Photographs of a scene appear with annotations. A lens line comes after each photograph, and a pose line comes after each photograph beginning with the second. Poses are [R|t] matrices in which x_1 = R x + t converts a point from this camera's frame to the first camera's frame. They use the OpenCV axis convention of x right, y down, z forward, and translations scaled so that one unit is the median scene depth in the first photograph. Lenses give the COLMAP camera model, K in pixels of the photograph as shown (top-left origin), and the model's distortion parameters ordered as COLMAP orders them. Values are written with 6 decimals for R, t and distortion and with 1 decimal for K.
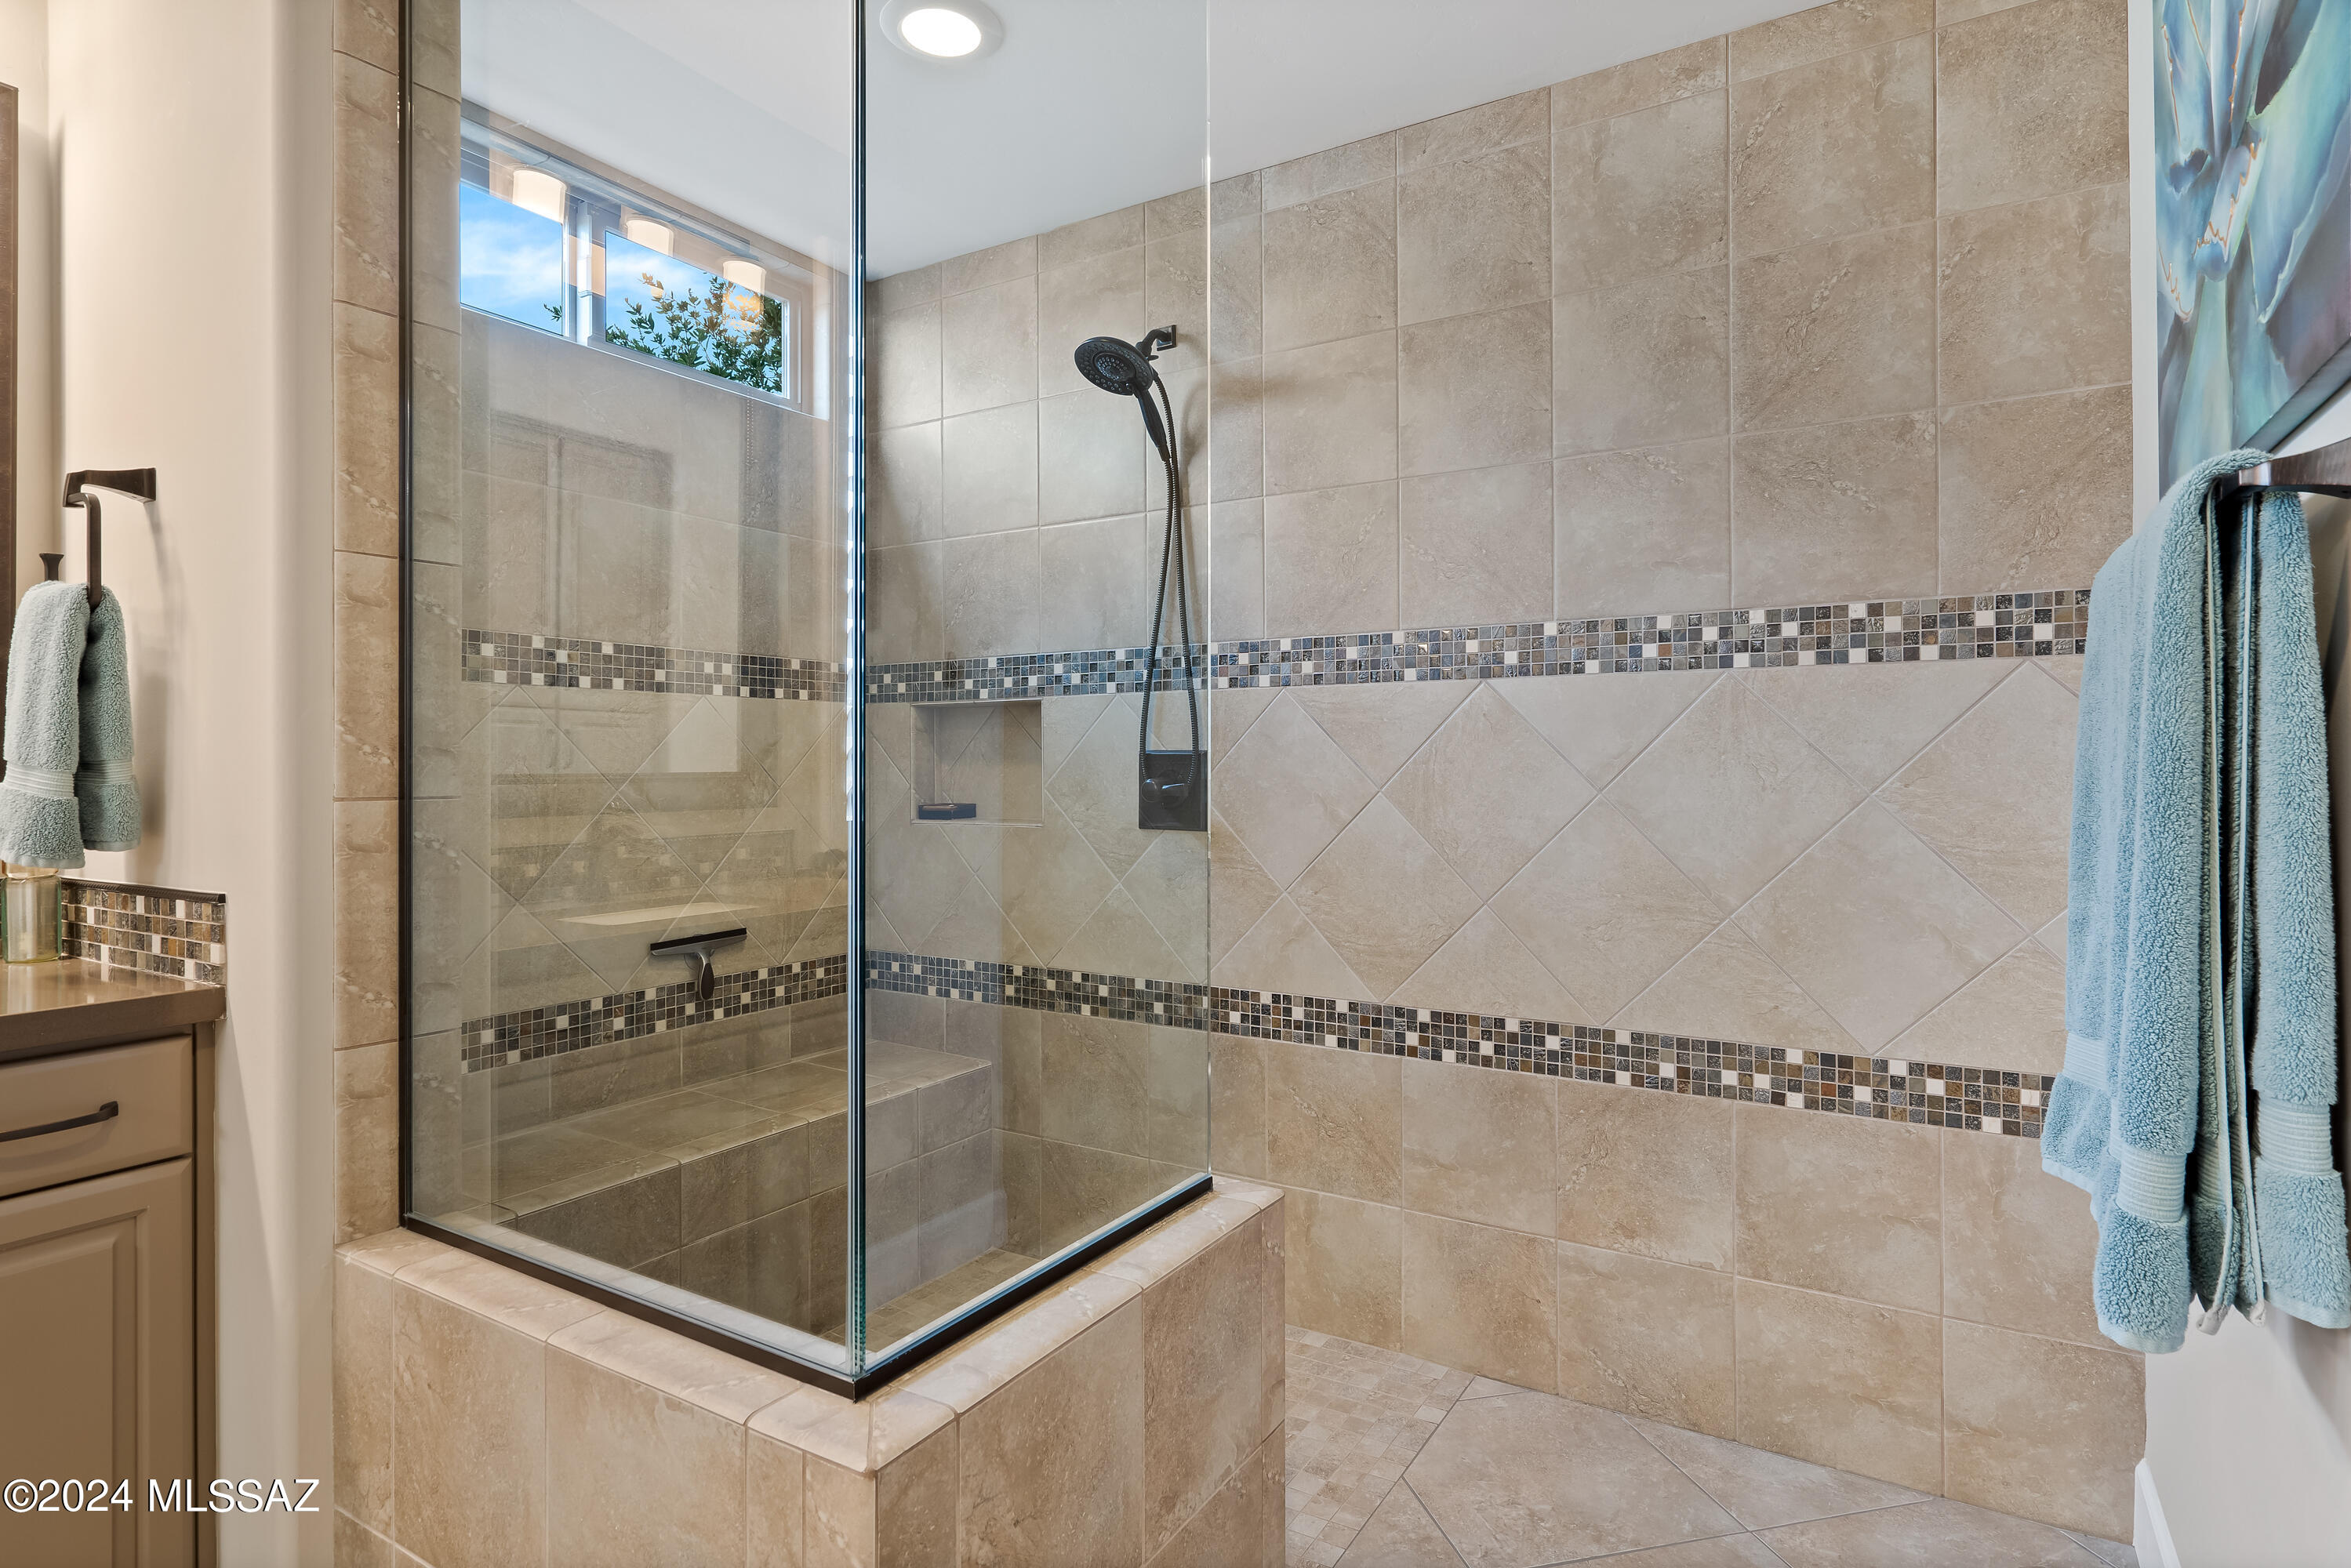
lens RADIAL K [[1224.9, 0, 1175.9], [0, 1224.9, 760.3], [0, 0, 1]] dist [0.005630, -0.001778]
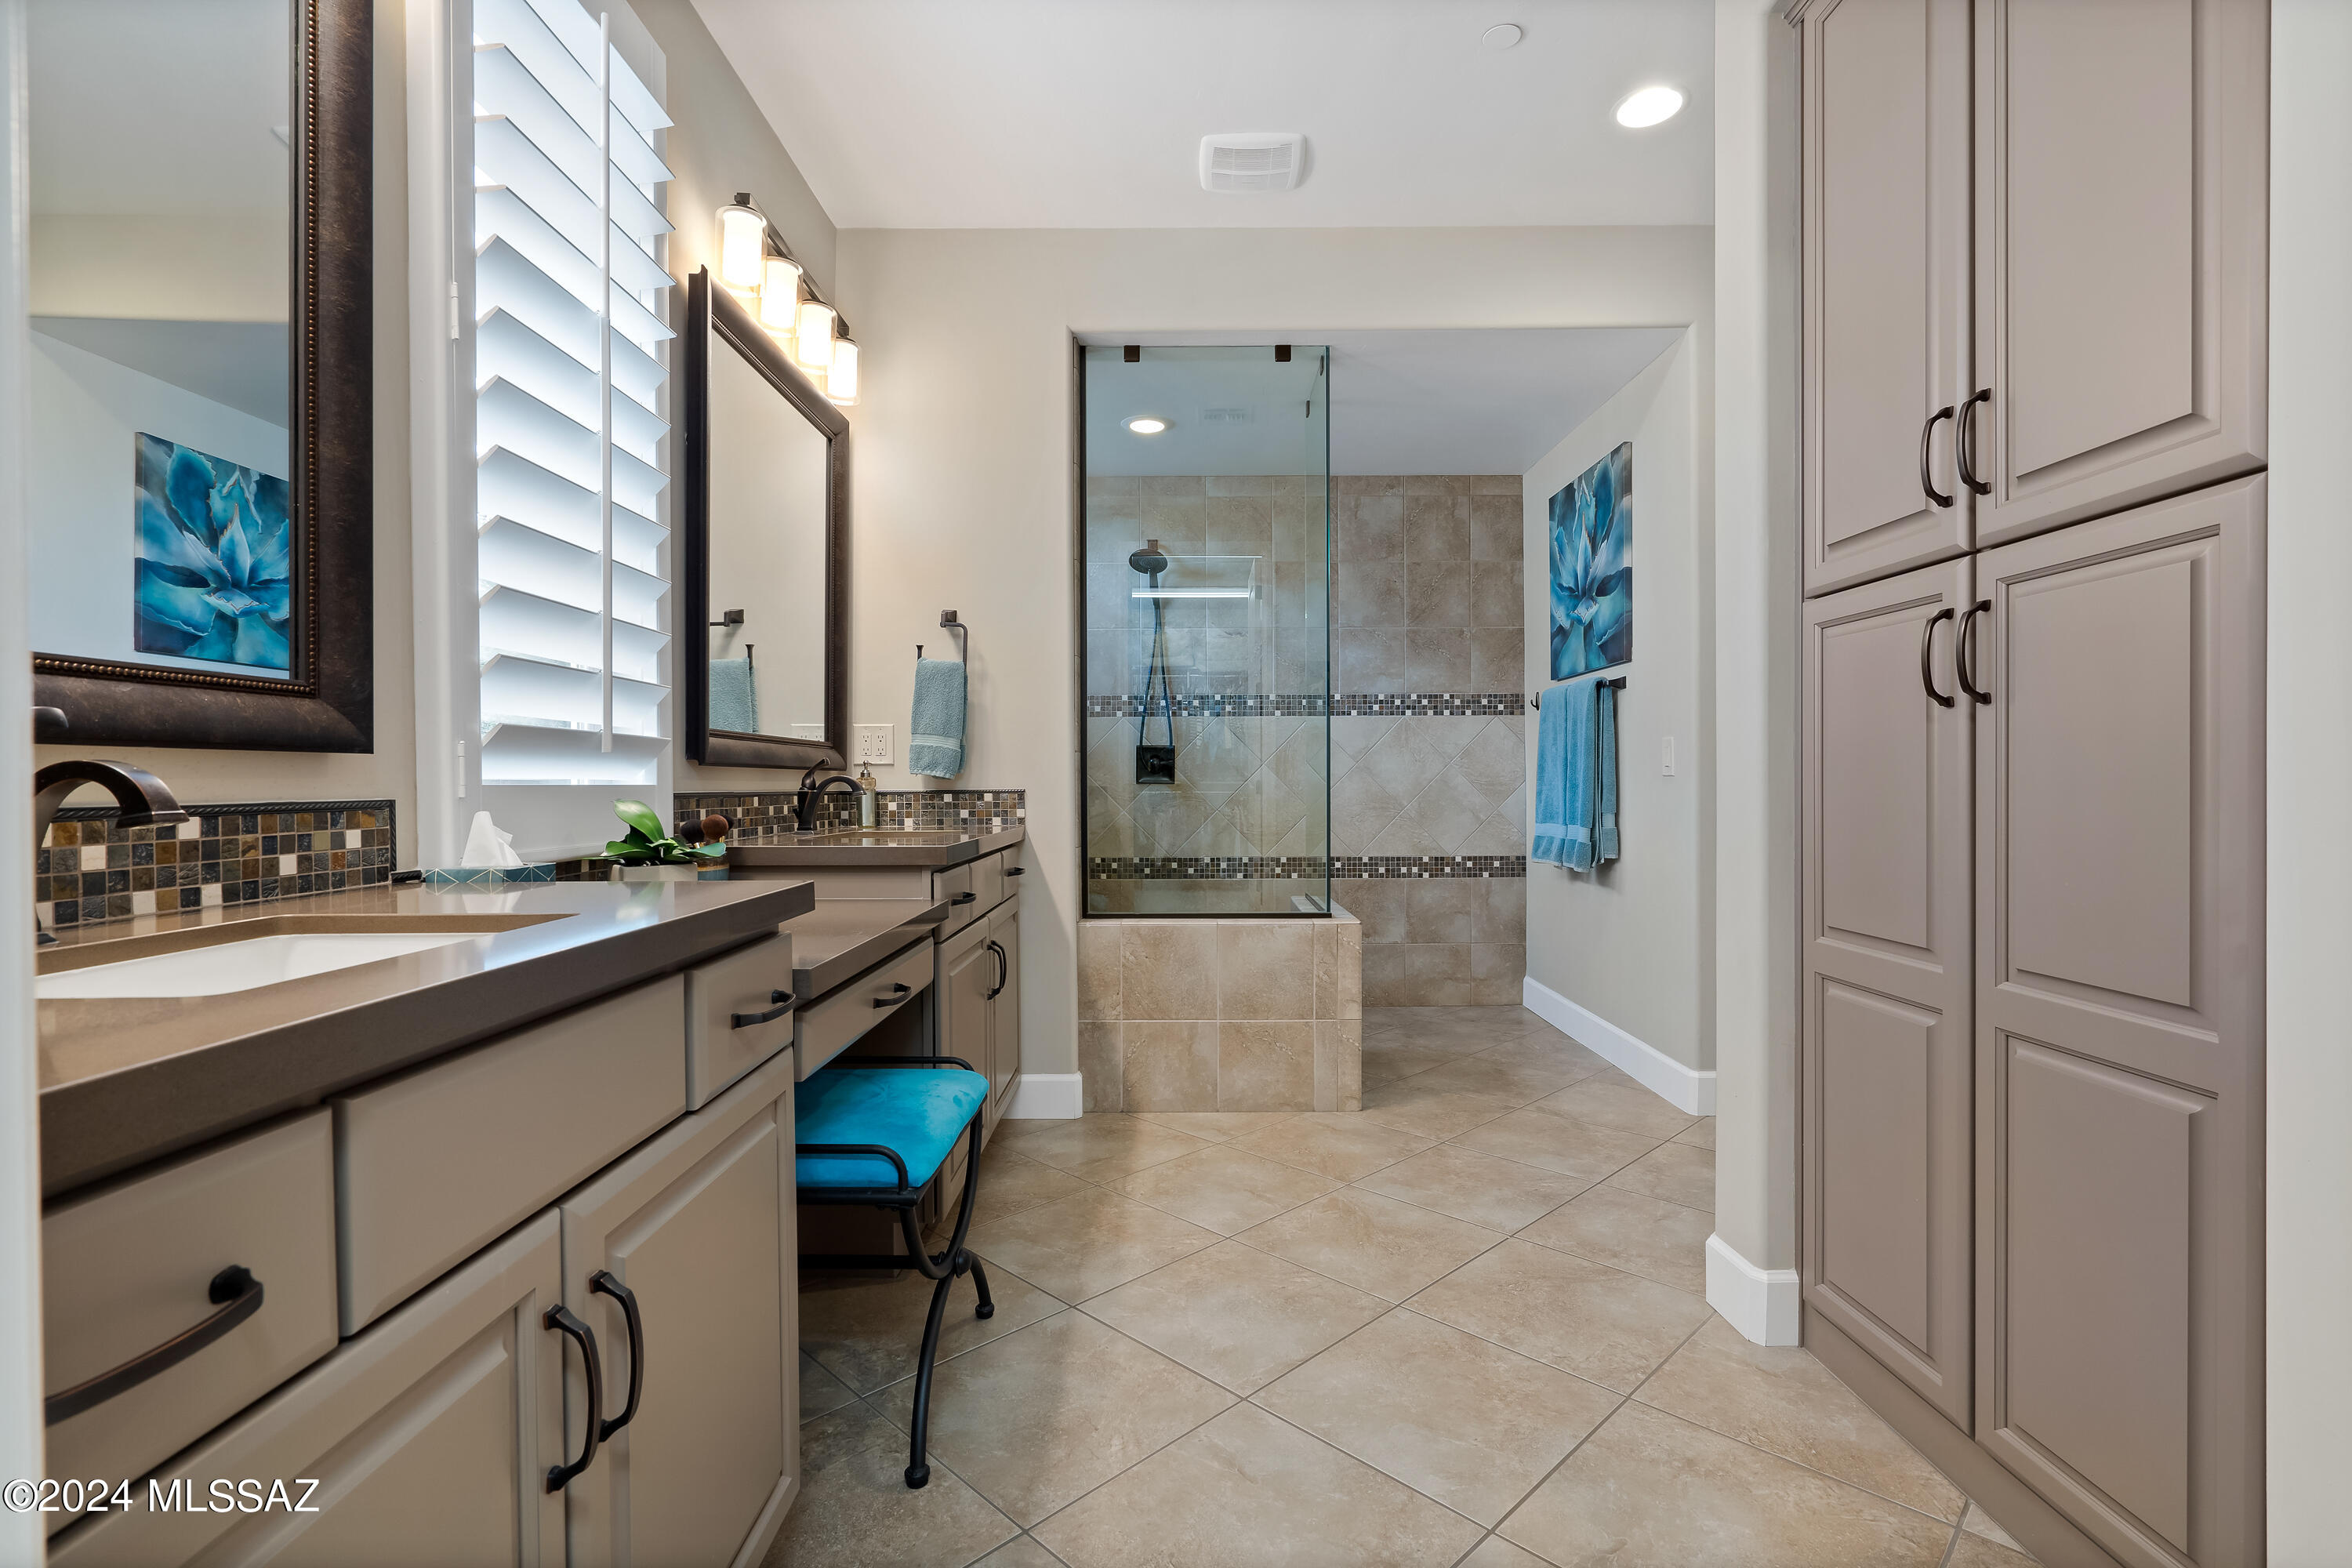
lens RADIAL K [[1087.2, 0, 1195.6], [0, 1087.2, 790.4], [0, 0, 1]] dist [-0.007726, 0.003190]
pose [[0.850191, -0.004378, 0.526457, -1.168296], [-0.000603, 0.999957, 0.009289, 0.065229], [-0.526474, -0.008215, 0.850151, -0.760210]]
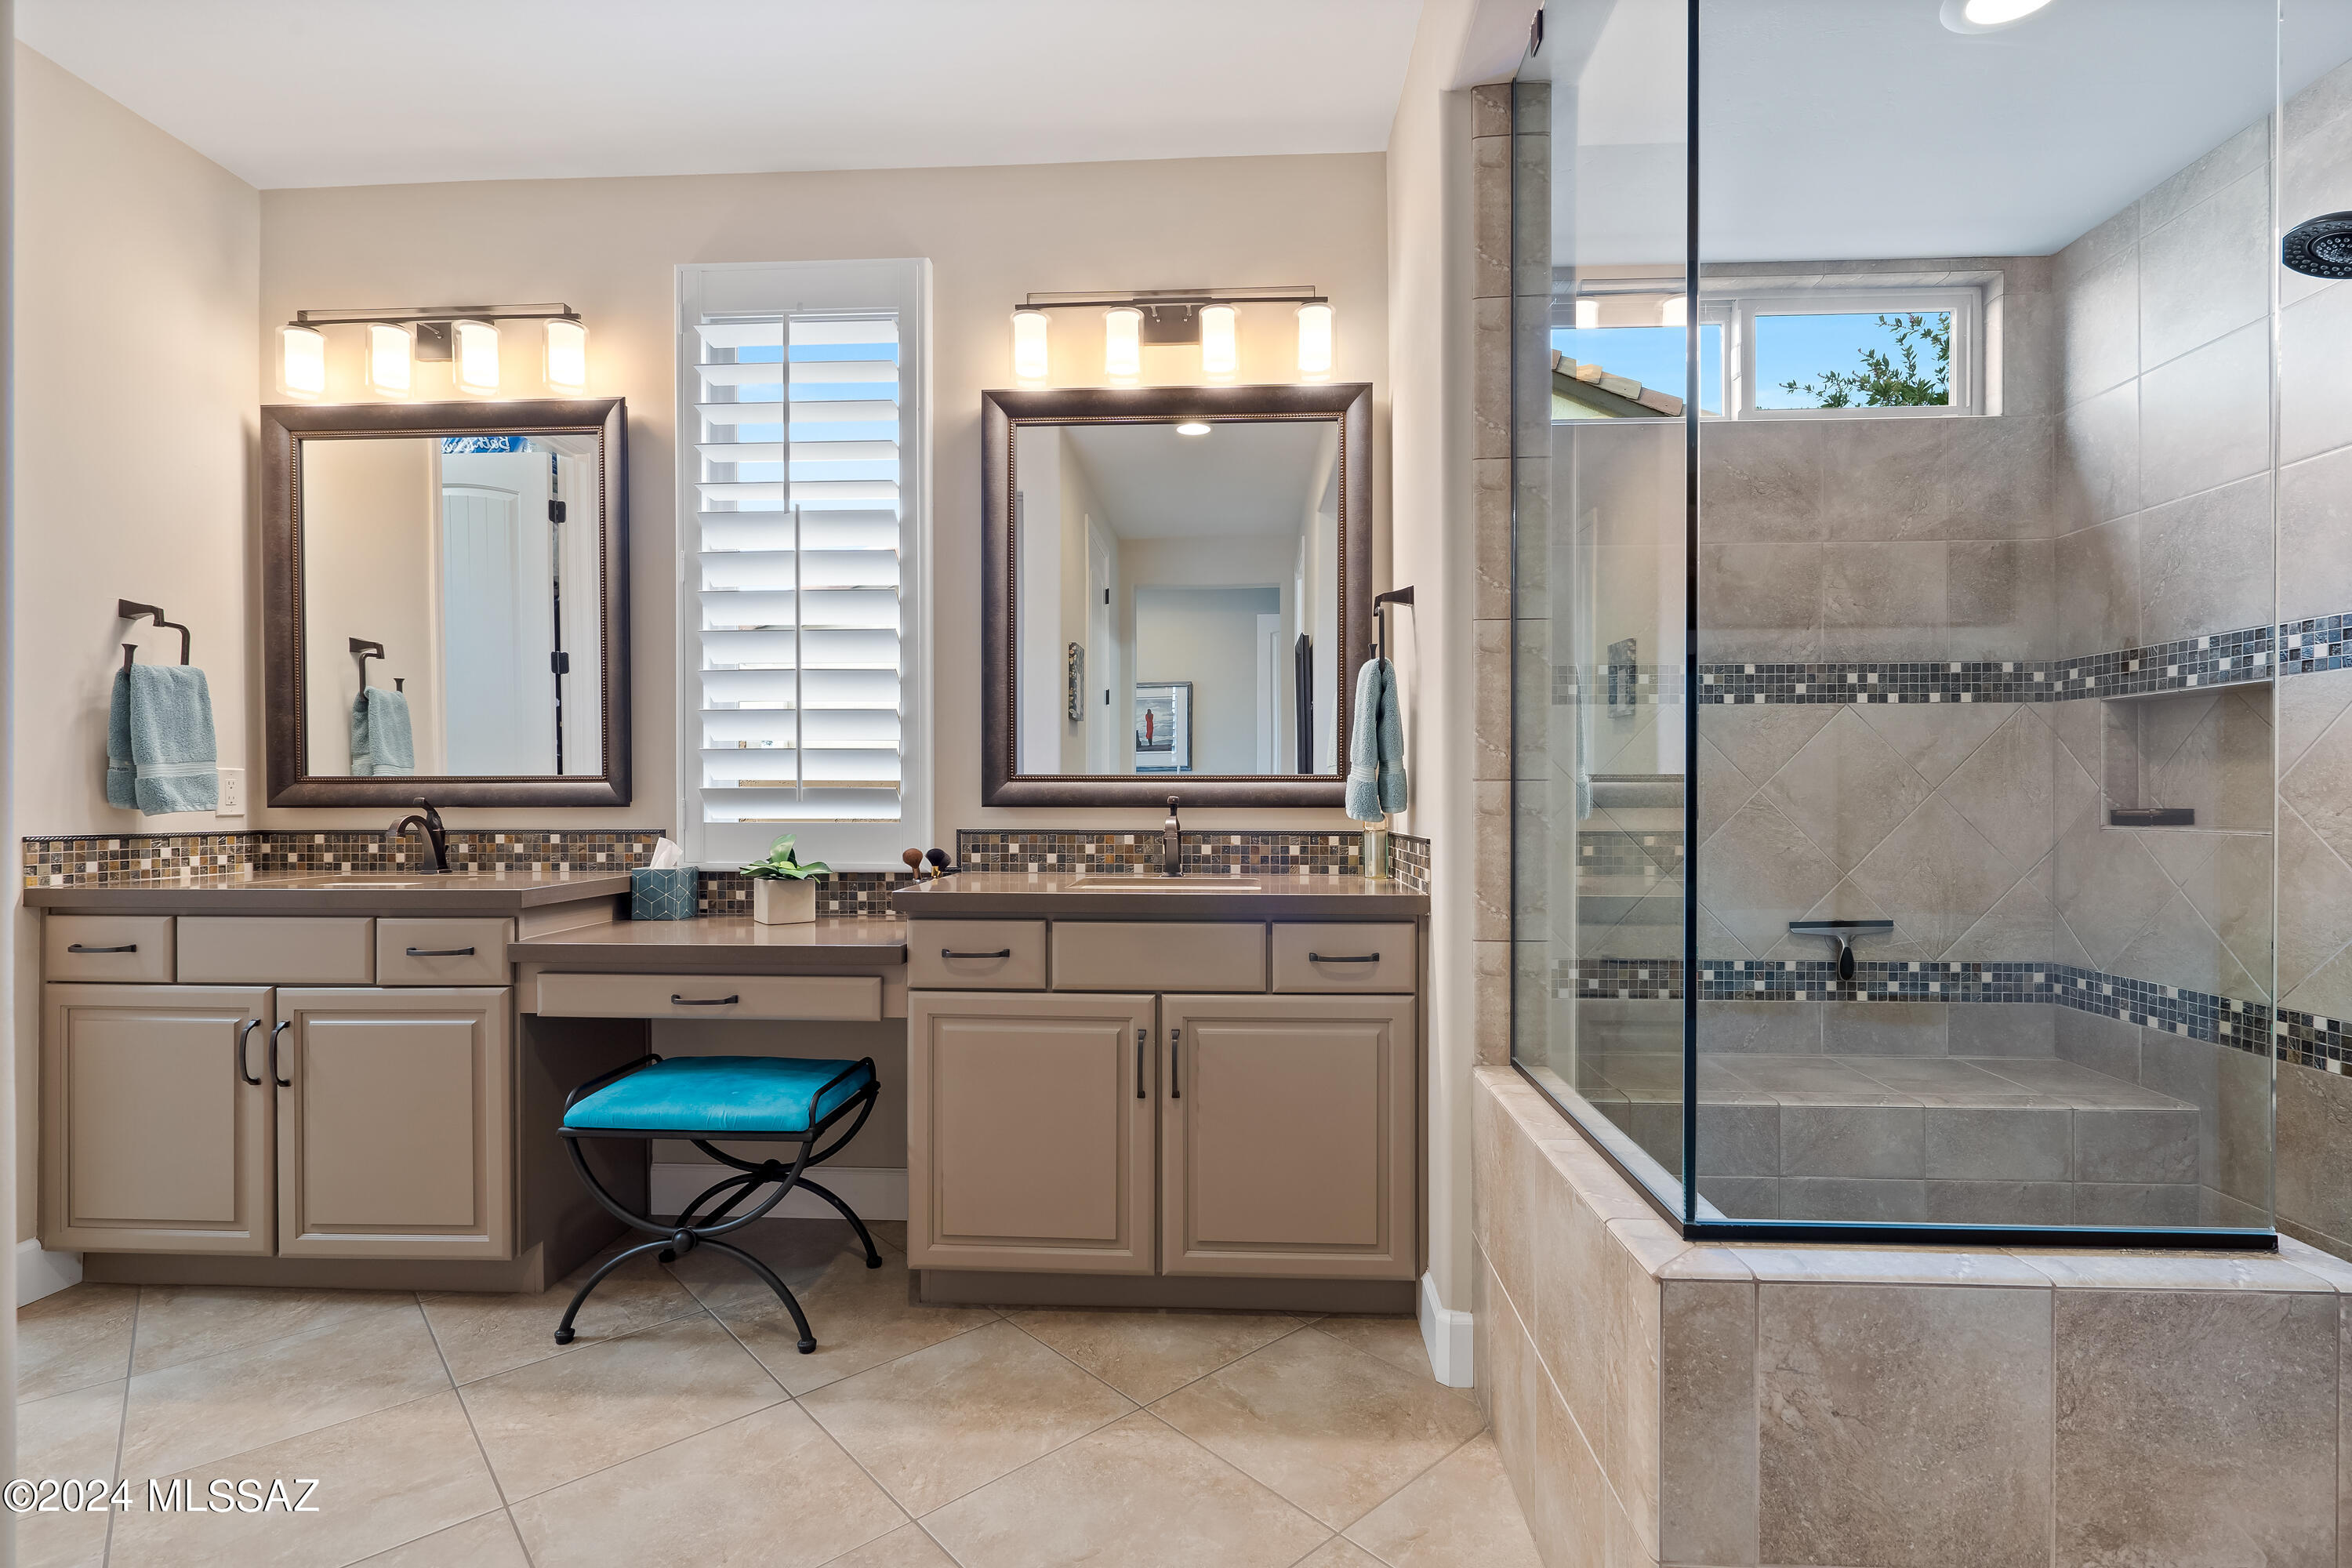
lens RADIAL K [[1087.2, 0, 1168.2], [0, 1087.2, 806.1], [0, 0, 1]] dist [-0.007726, 0.003190]
pose [[0.472002, 0.011489, -0.881522, 0.240418], [0.001569, 0.999903, 0.013871, 0.031202], [0.881596, -0.007930, 0.471938, 0.004672]]
